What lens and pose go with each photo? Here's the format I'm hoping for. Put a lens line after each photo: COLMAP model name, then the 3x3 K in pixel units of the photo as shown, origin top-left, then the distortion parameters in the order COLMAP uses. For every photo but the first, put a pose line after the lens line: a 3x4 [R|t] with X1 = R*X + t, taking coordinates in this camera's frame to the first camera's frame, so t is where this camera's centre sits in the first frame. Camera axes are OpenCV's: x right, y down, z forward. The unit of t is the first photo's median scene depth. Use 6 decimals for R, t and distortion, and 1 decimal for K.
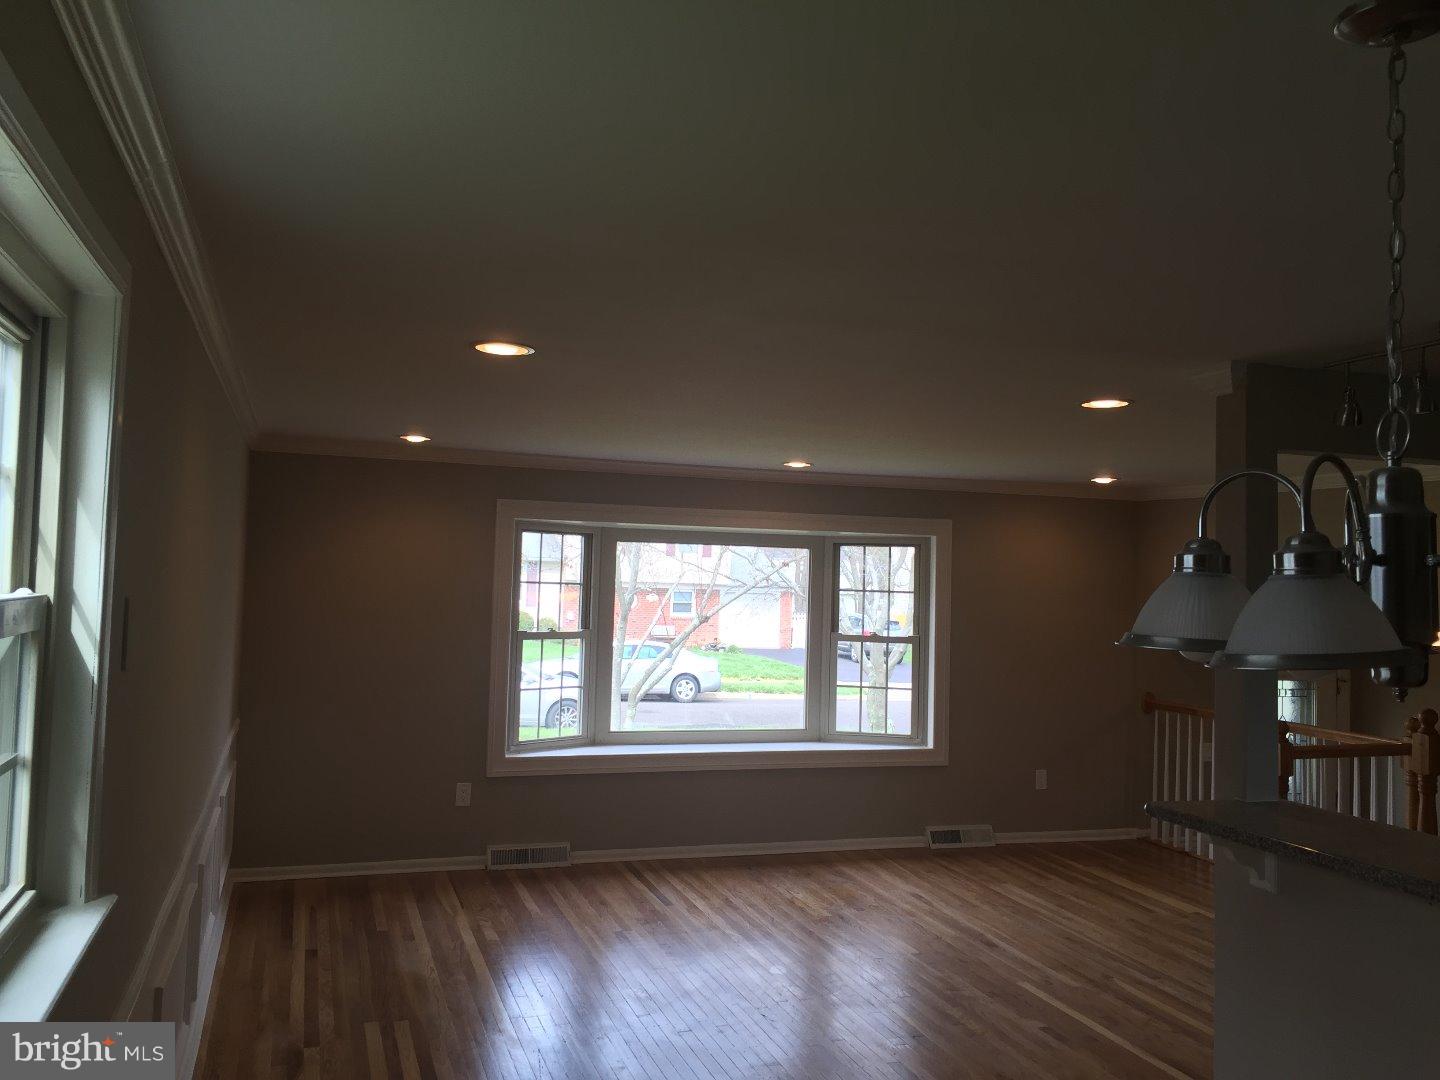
lens RADIAL K [[1230.6, 0, 725.5], [0, 1230.6, 507.4], [0, 0, 1]] dist [0.010895, -0.005720]
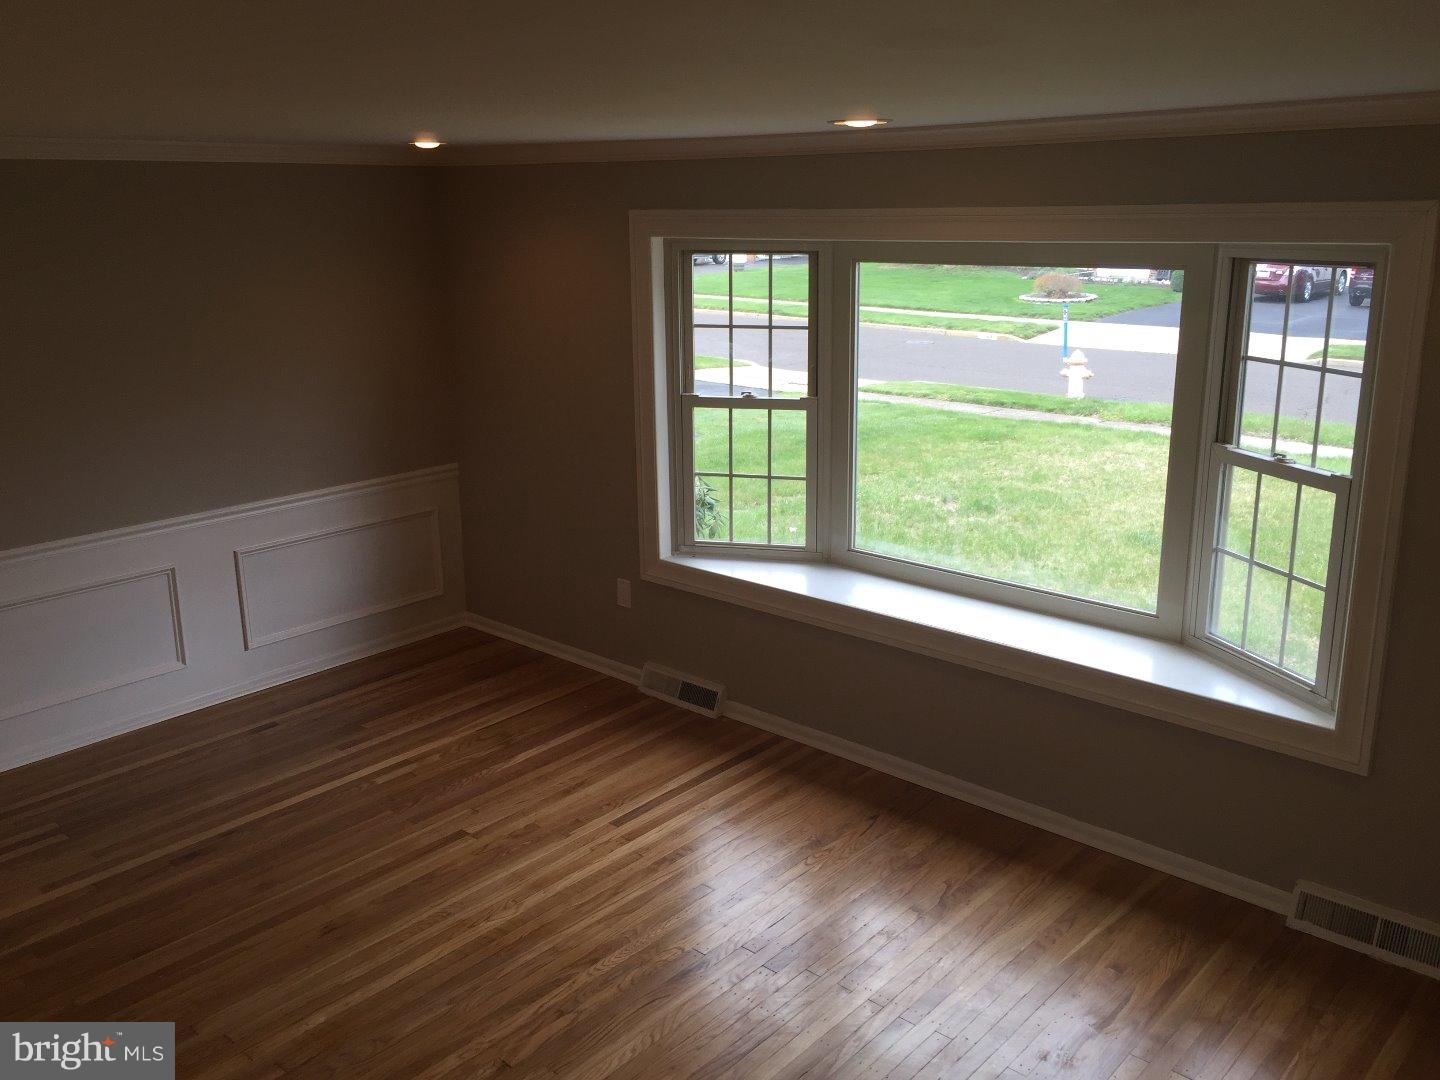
lens RADIAL K [[1230.6, 0, 725.5], [0, 1230.6, 507.4], [0, 0, 1]] dist [0.010895, -0.005720]
pose [[0.503877, 0.175610, -0.845736, 0.452196], [0.061180, 0.969401, 0.237738, -0.005244], [0.861606, -0.171533, 0.477715, 0.644572]]
